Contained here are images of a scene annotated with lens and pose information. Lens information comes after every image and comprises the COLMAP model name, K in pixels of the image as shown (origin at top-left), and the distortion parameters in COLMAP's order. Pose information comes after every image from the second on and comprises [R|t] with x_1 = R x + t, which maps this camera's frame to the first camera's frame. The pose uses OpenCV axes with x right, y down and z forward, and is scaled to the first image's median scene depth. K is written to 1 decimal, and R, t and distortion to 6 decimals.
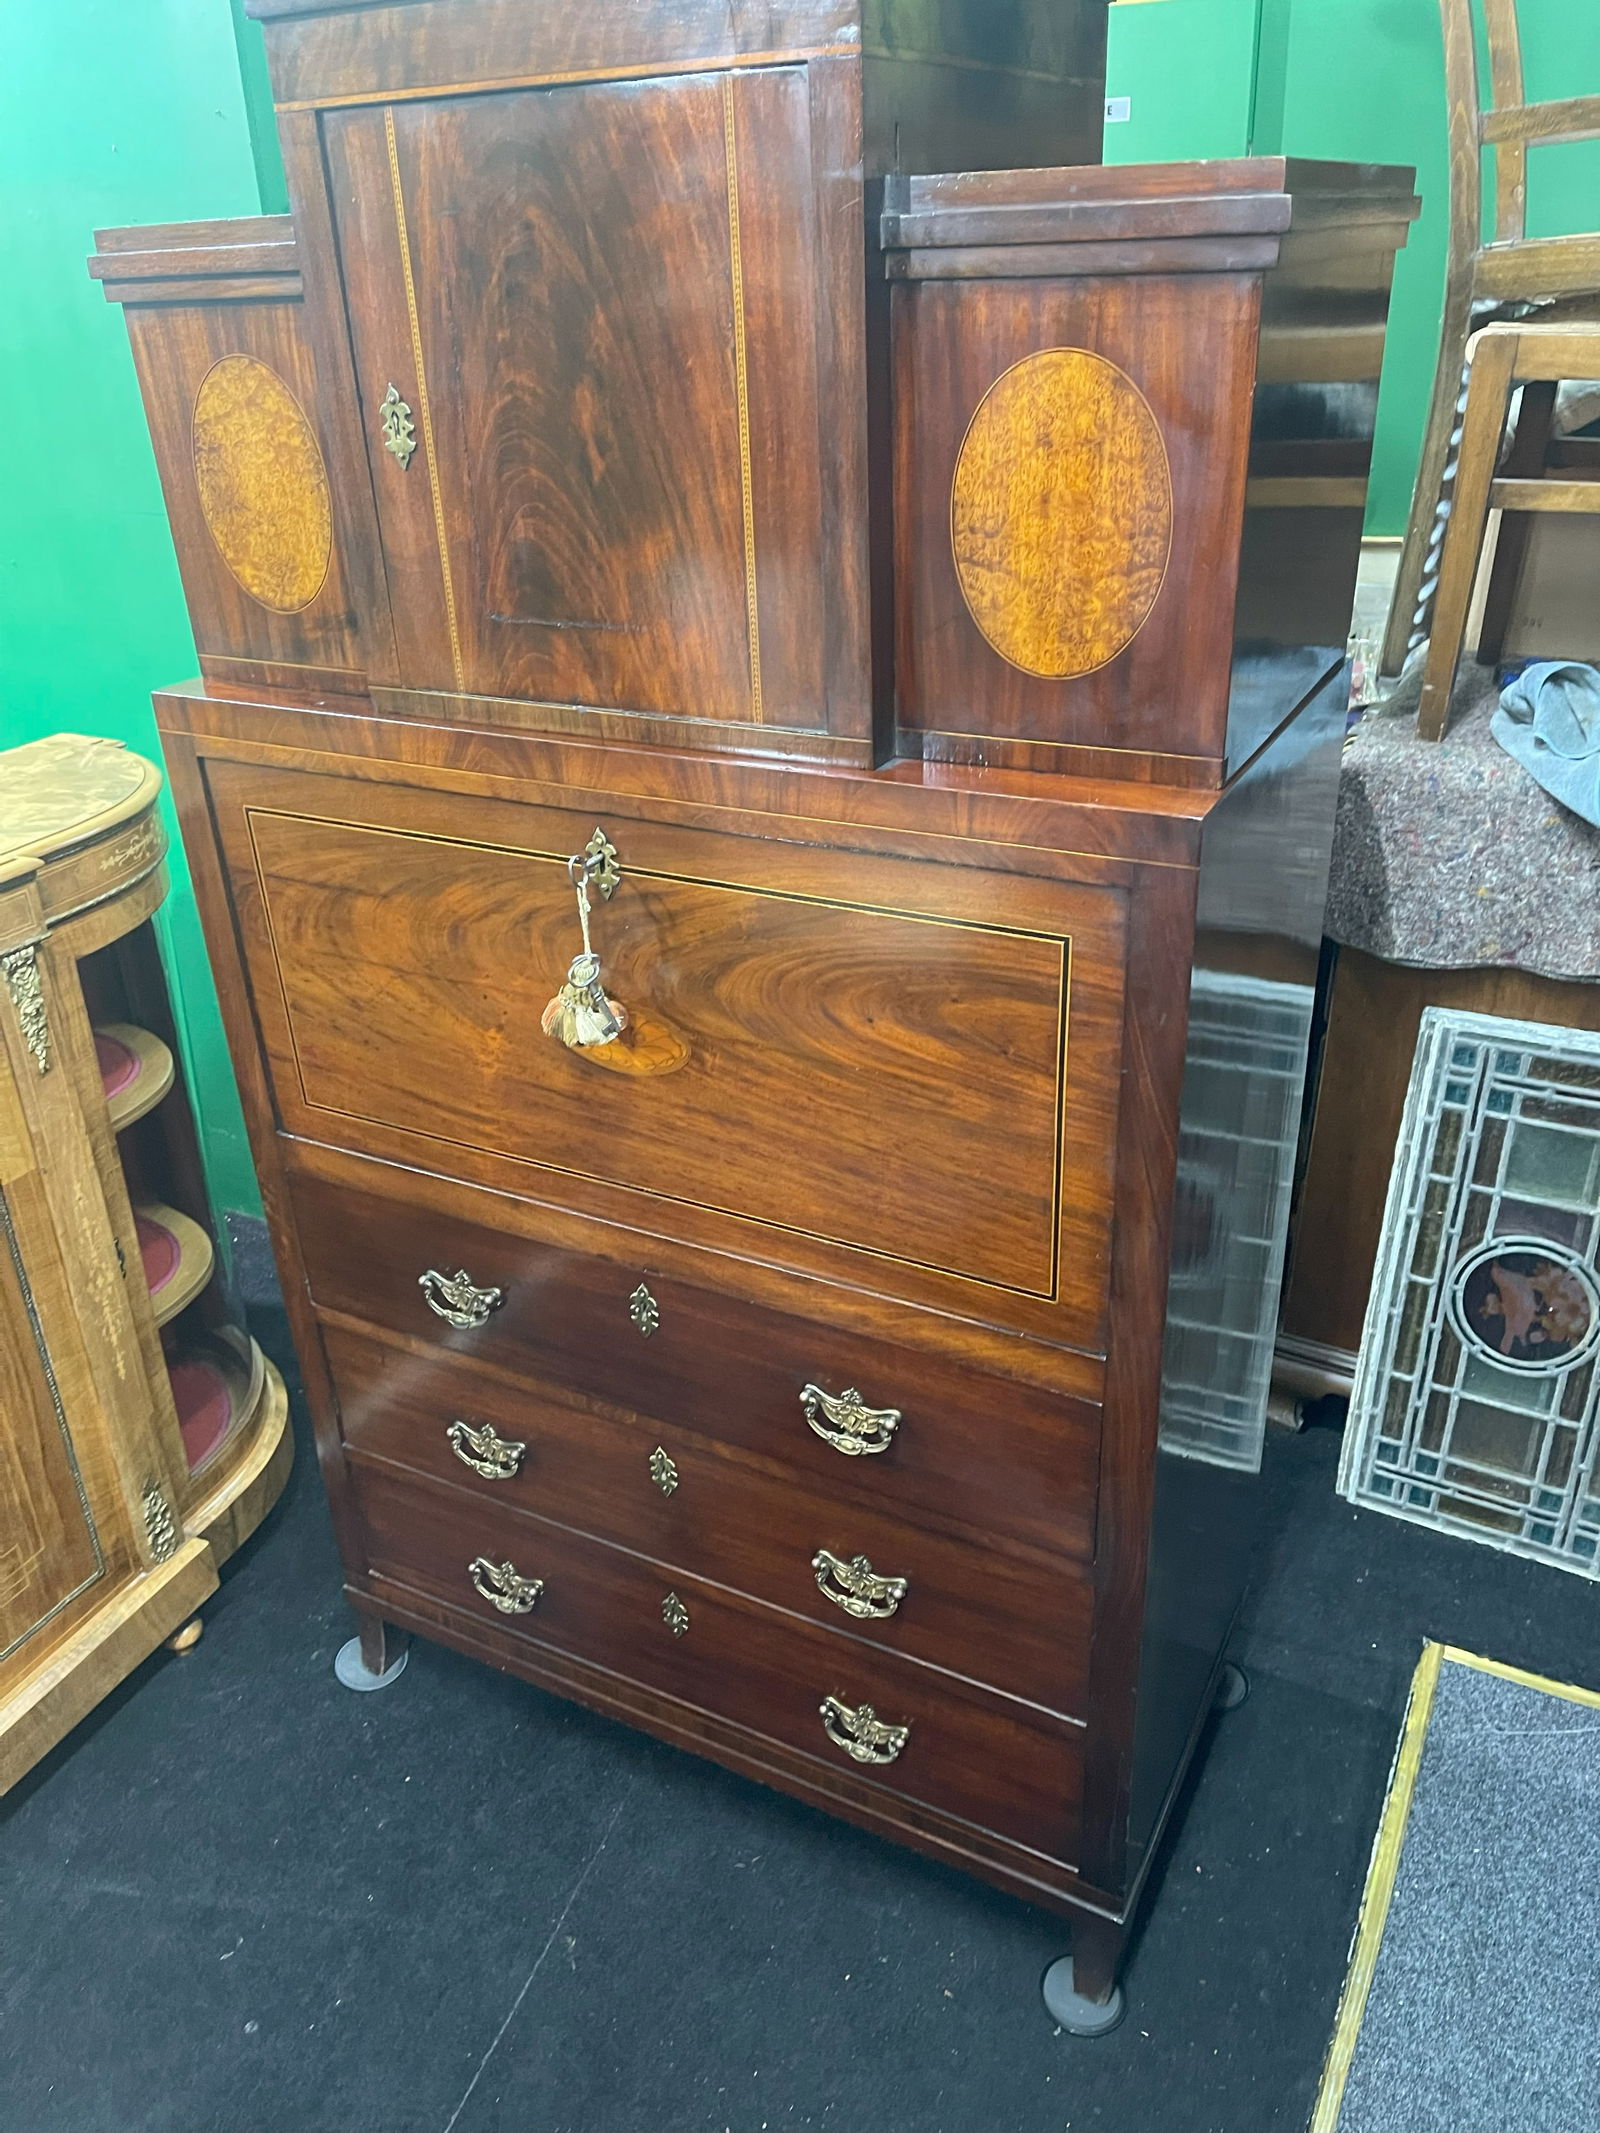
lens RADIAL K [[1621.7, 0, 790.2], [0, 1621.7, 1068.2], [0, 0, 1]] dist [0.064290, -0.088464]
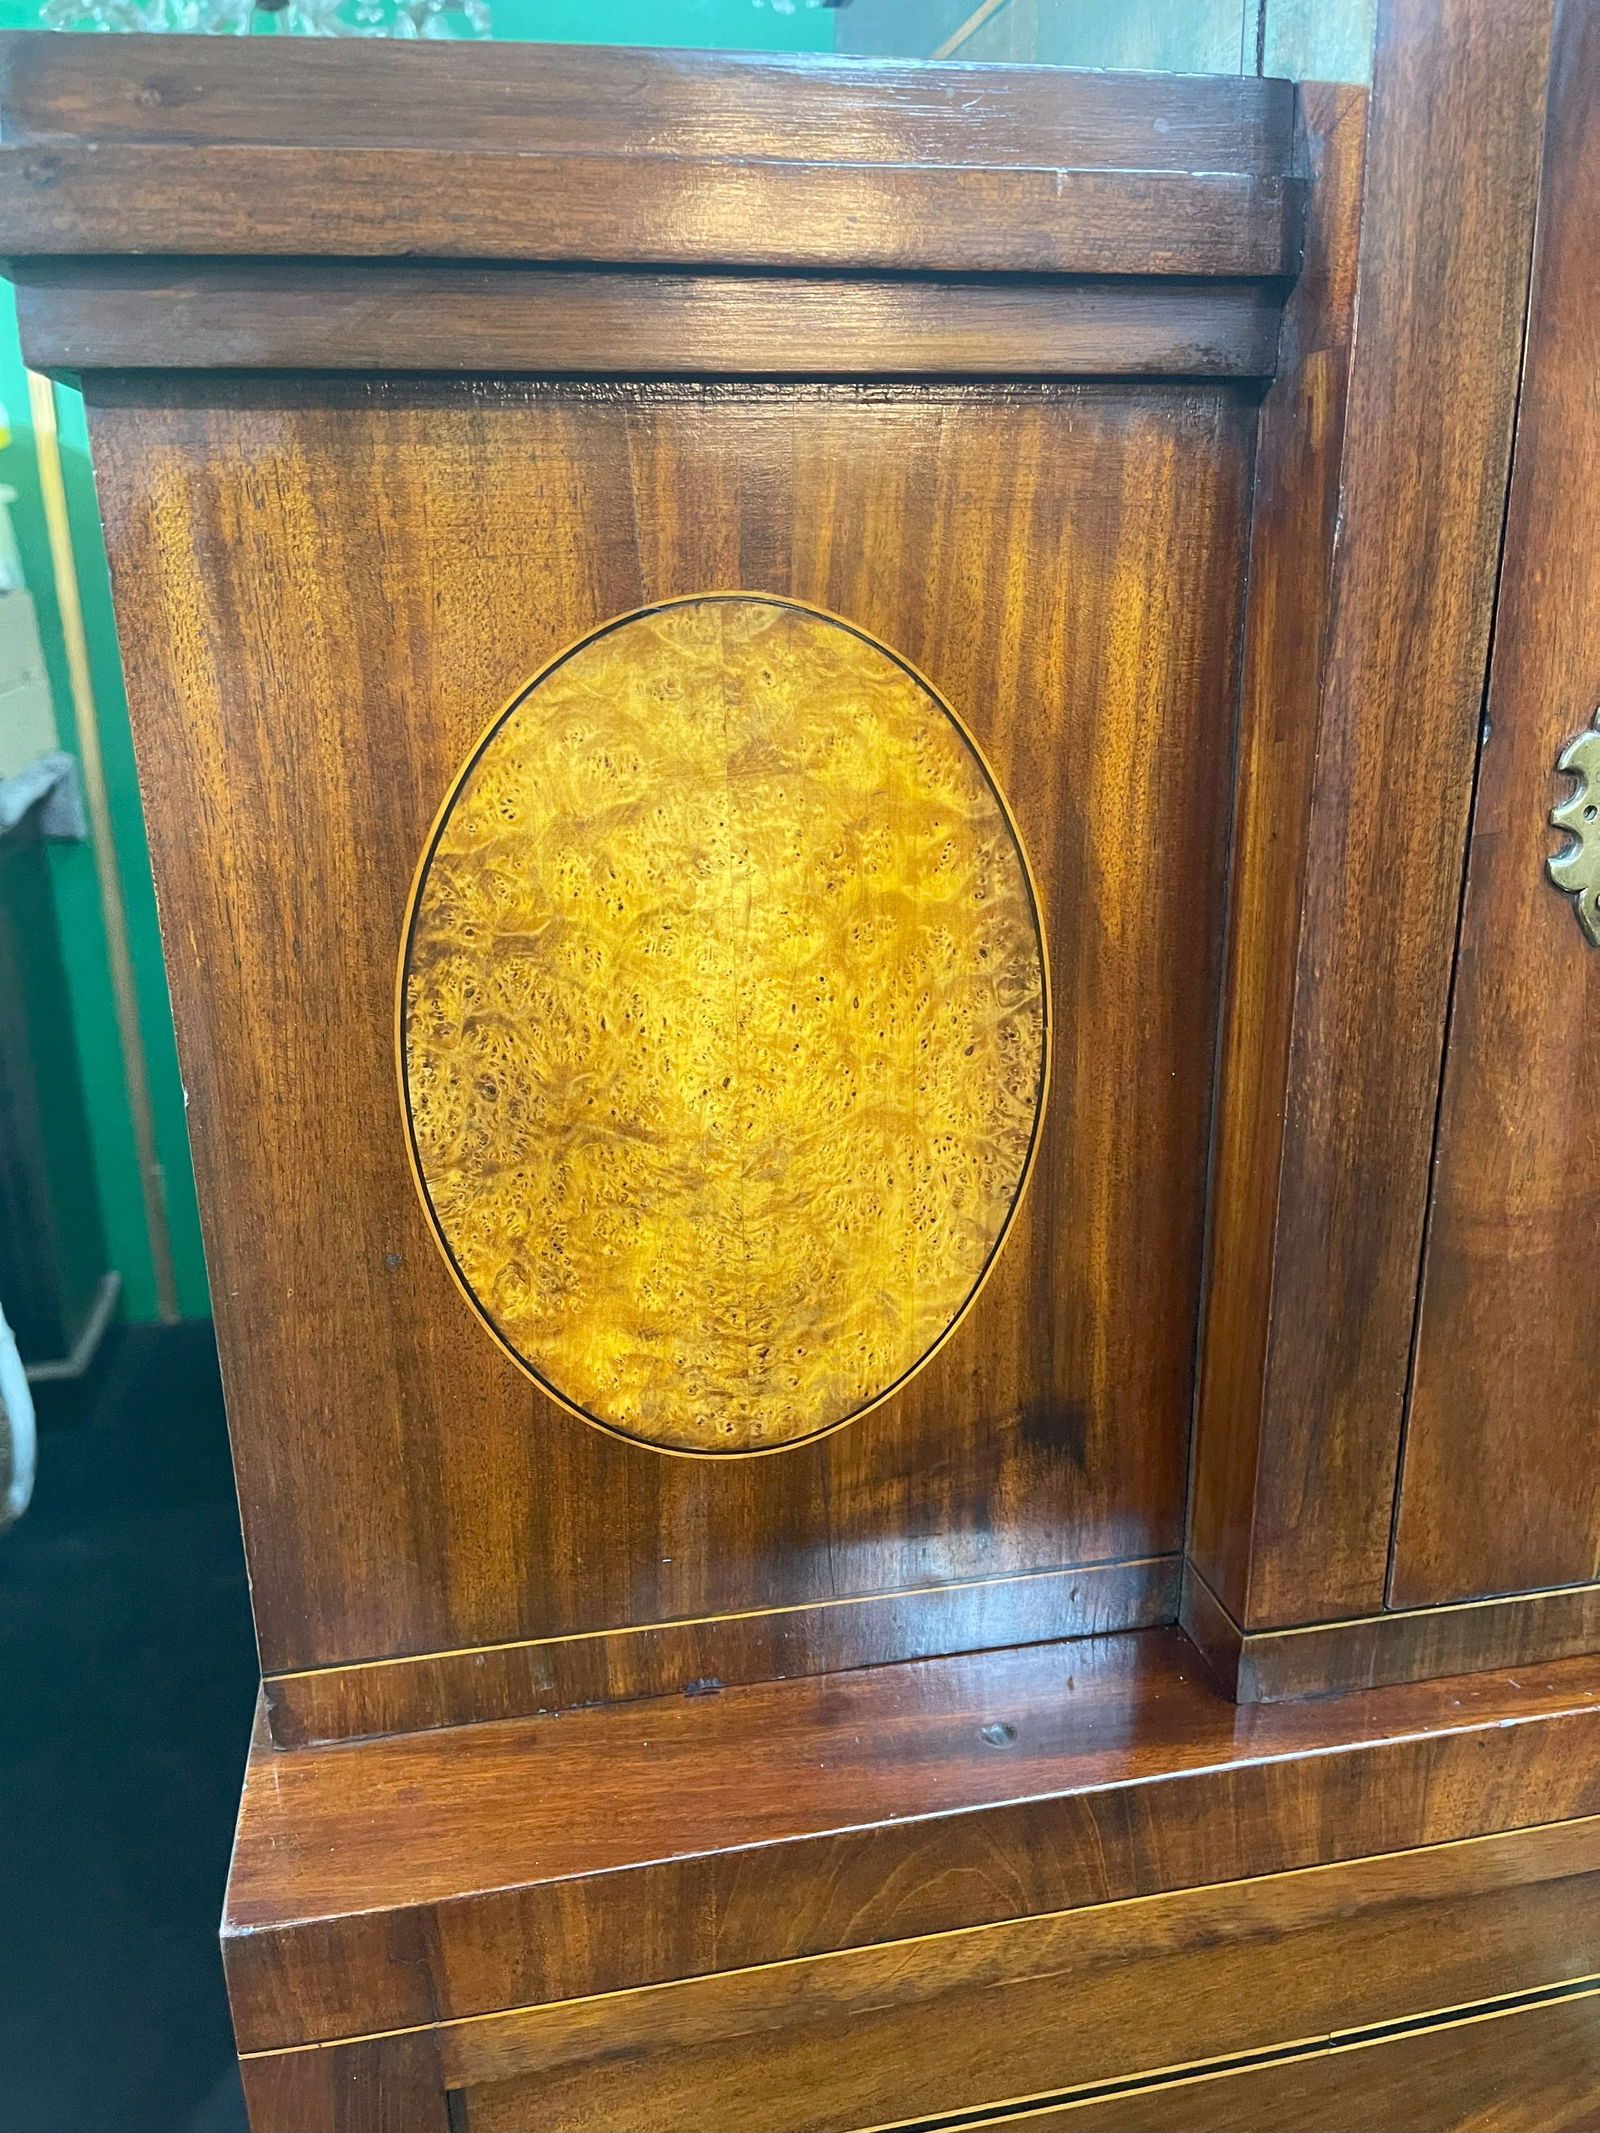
lens RADIAL K [[1621.7, 0, 814.8], [0, 1621.7, 1084.8], [0, 0, 1]] dist [0.064290, -0.088464]
pose [[0.760938, -0.165923, 0.627250, -0.496504], [0.276071, 0.957668, -0.081585, -0.332985], [-0.587161, 0.235247, 0.774533, 0.804214]]
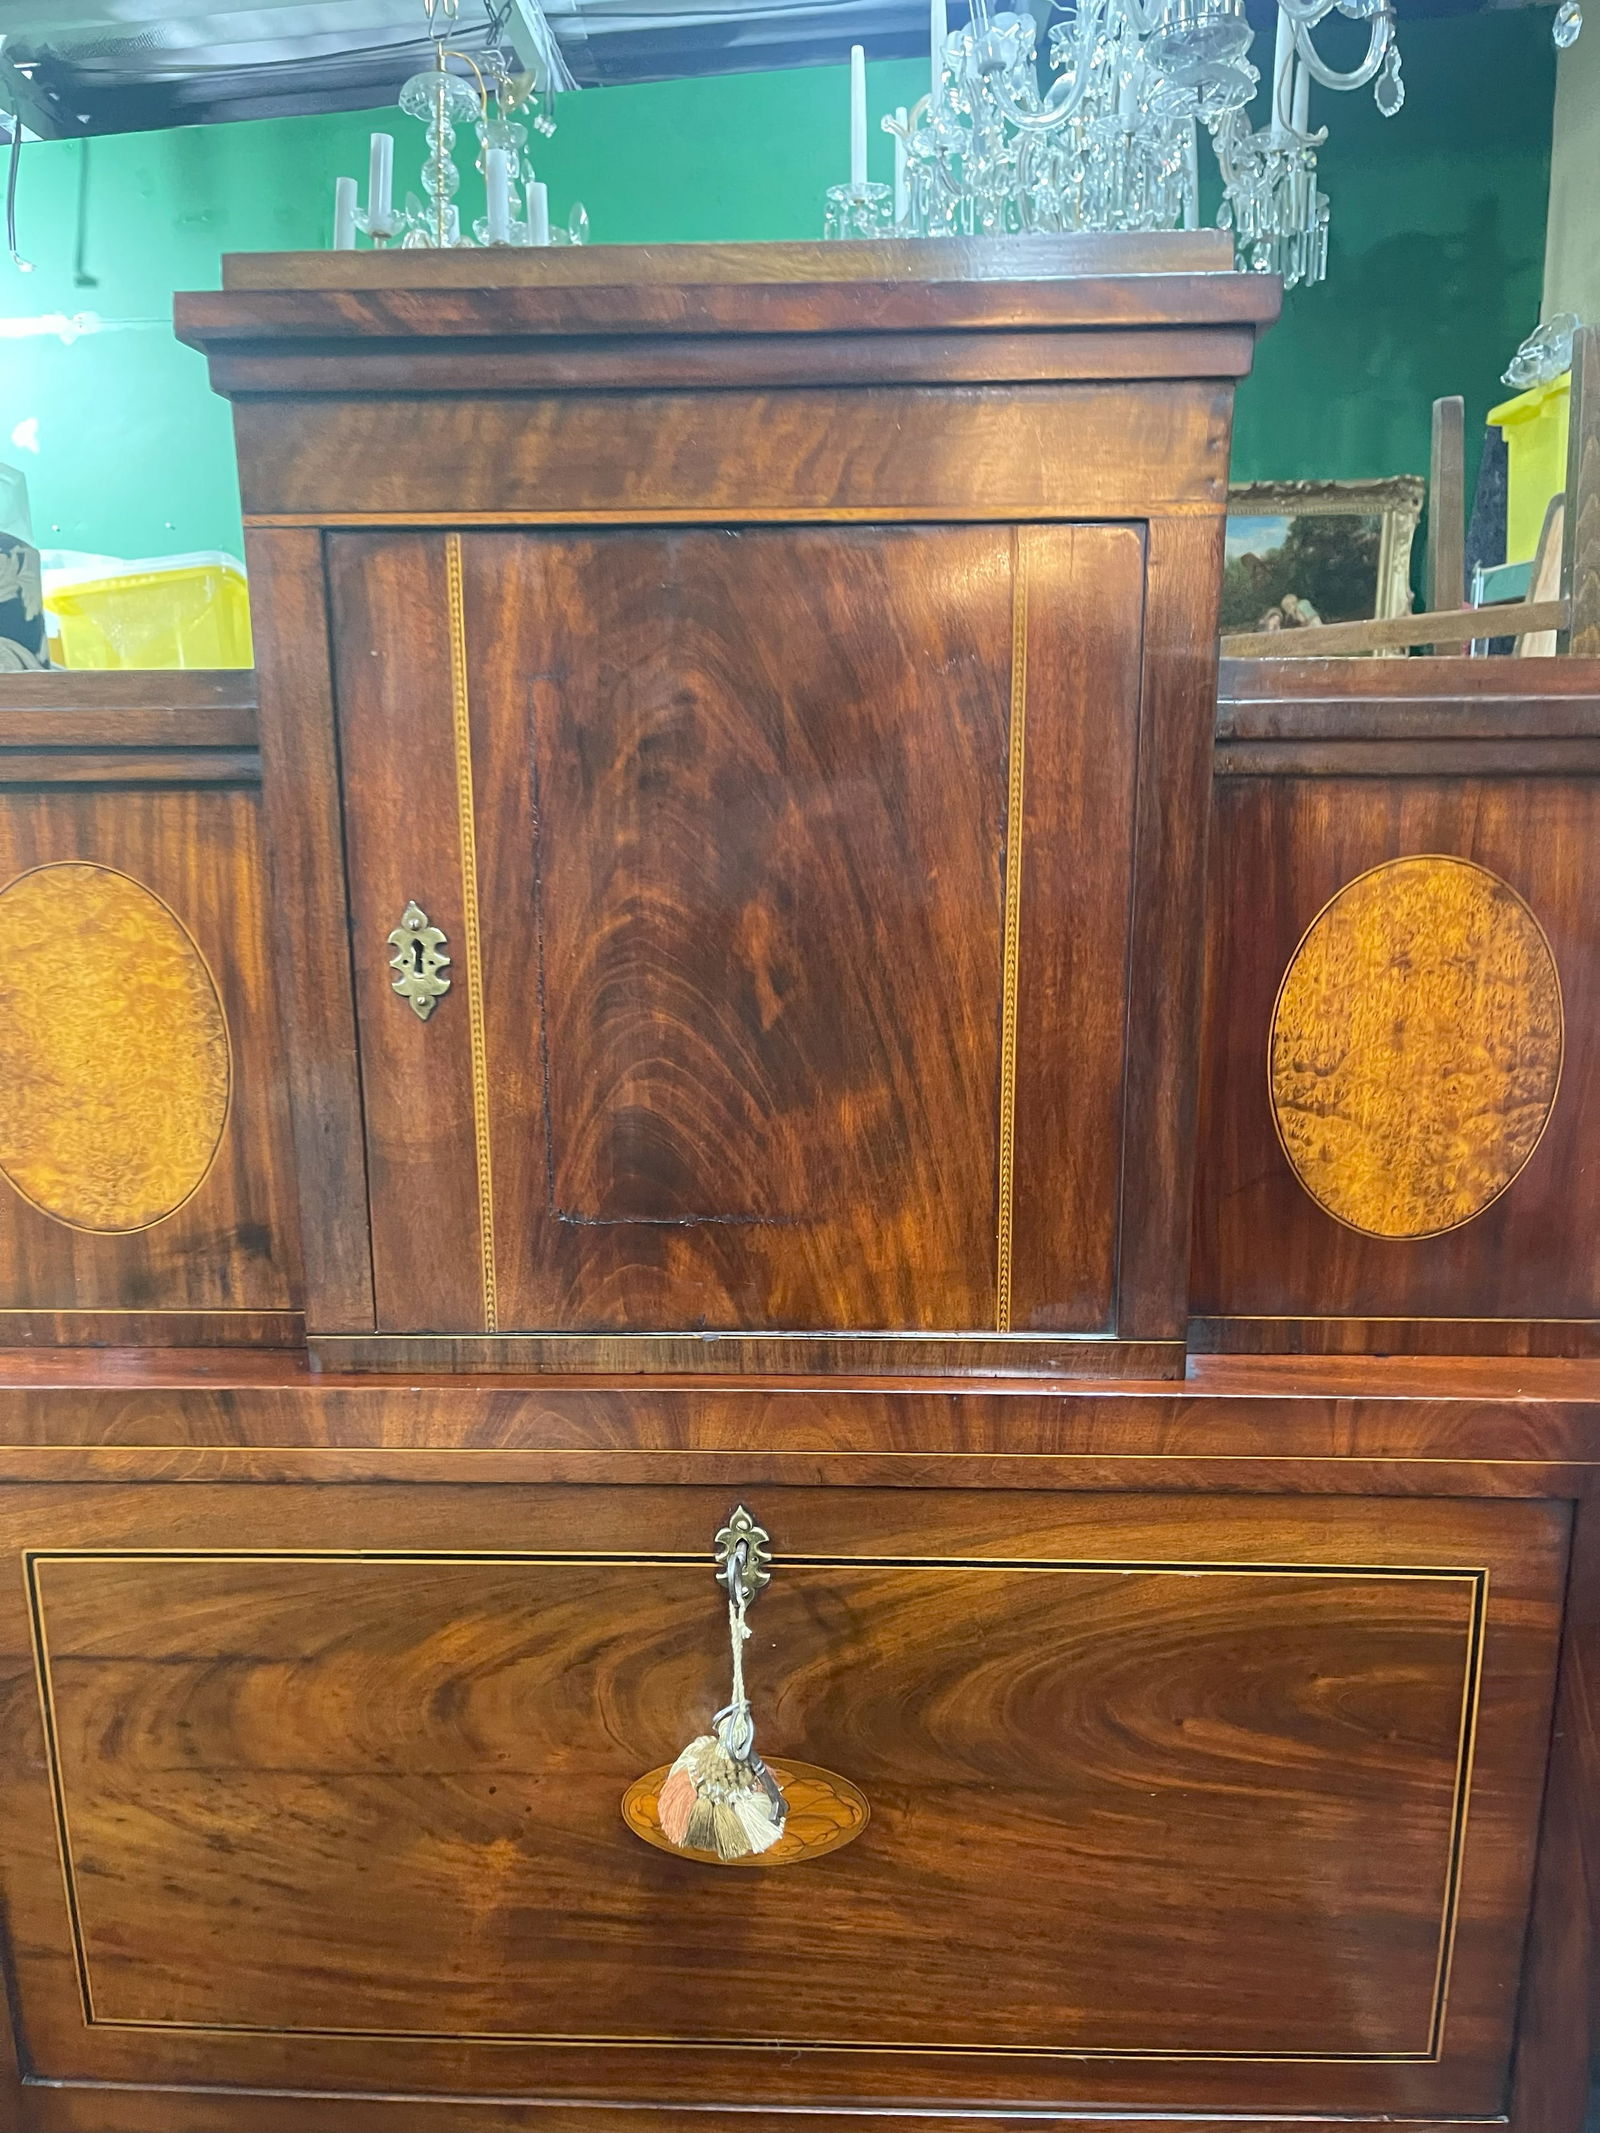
lens RADIAL K [[1621.7, 0, 802.7], [0, 1621.7, 1086.3], [0, 0, 1]] dist [0.064290, -0.088464]
pose [[0.895879, -0.063610, 0.439721, -0.365621], [0.175570, 0.959832, -0.218854, -0.156271], [-0.408137, 0.273268, 0.871062, 0.340860]]
